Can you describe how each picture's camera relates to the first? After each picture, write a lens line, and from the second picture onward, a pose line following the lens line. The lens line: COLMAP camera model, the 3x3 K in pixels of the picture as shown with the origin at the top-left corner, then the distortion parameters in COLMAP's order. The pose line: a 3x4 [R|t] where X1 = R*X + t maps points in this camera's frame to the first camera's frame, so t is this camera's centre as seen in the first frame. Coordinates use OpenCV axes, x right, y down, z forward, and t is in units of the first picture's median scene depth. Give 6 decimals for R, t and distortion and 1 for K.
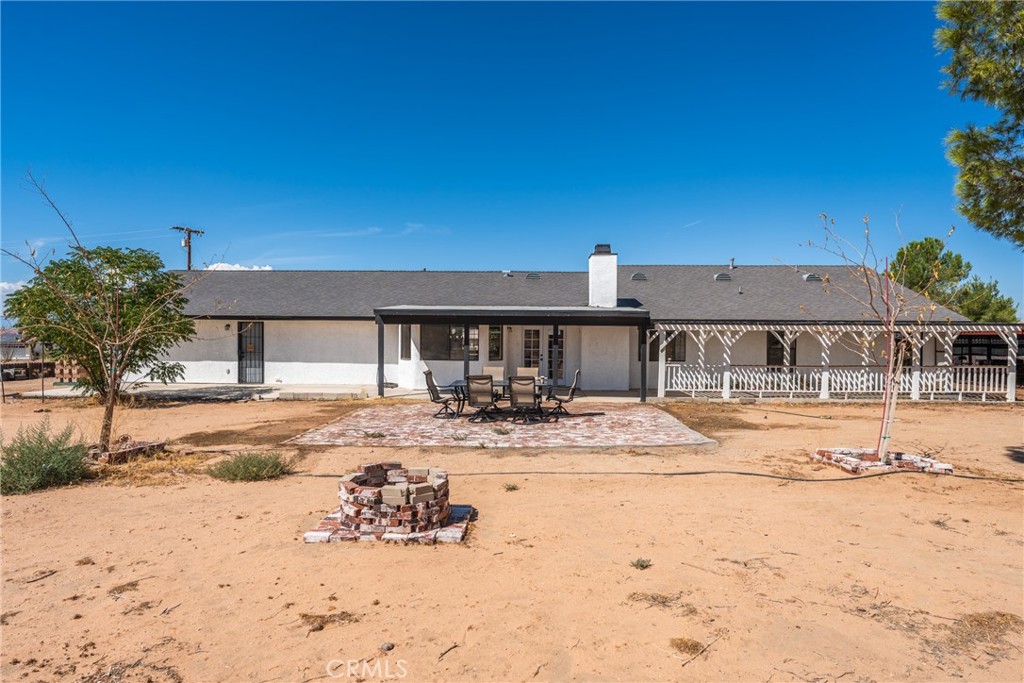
lens RADIAL K [[561.6, 0, 512.0], [0, 561.6, 341.5], [0, 0, 1]] dist [0.002251, 0.000498]
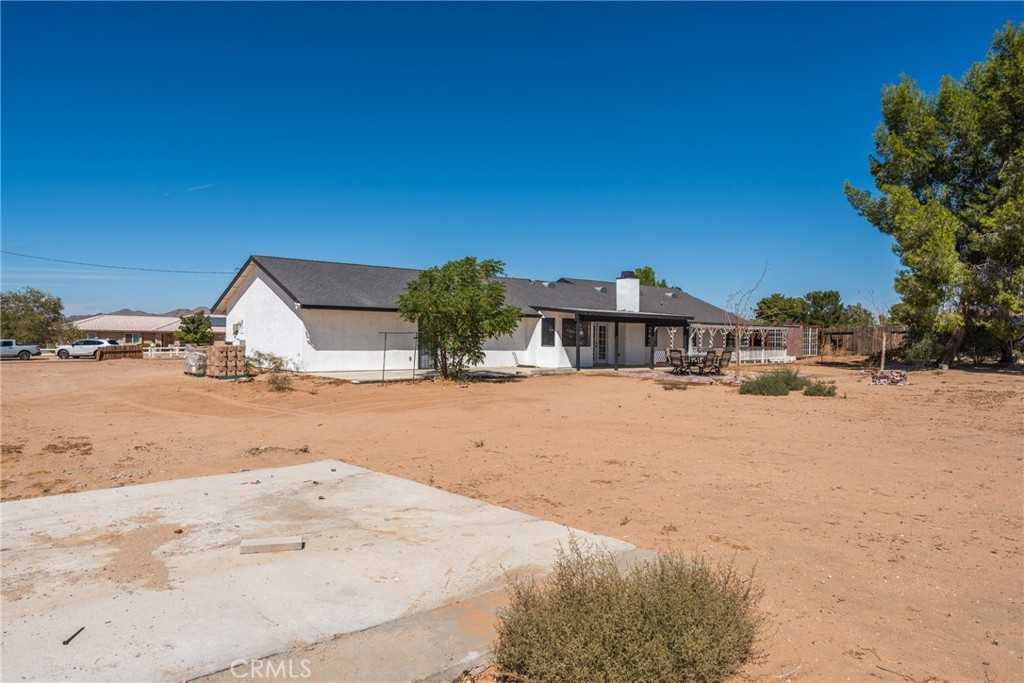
lens RADIAL K [[671.5, 0, 512.0], [0, 671.5, 341.5], [0, 0, 1]] dist [-0.002008, -0.001832]
pose [[0.704434, -0.002947, 0.709763, -1.429731], [-0.006493, 0.999923, 0.010596, 0.004682], [-0.709739, -0.012072, 0.704361, -0.095811]]
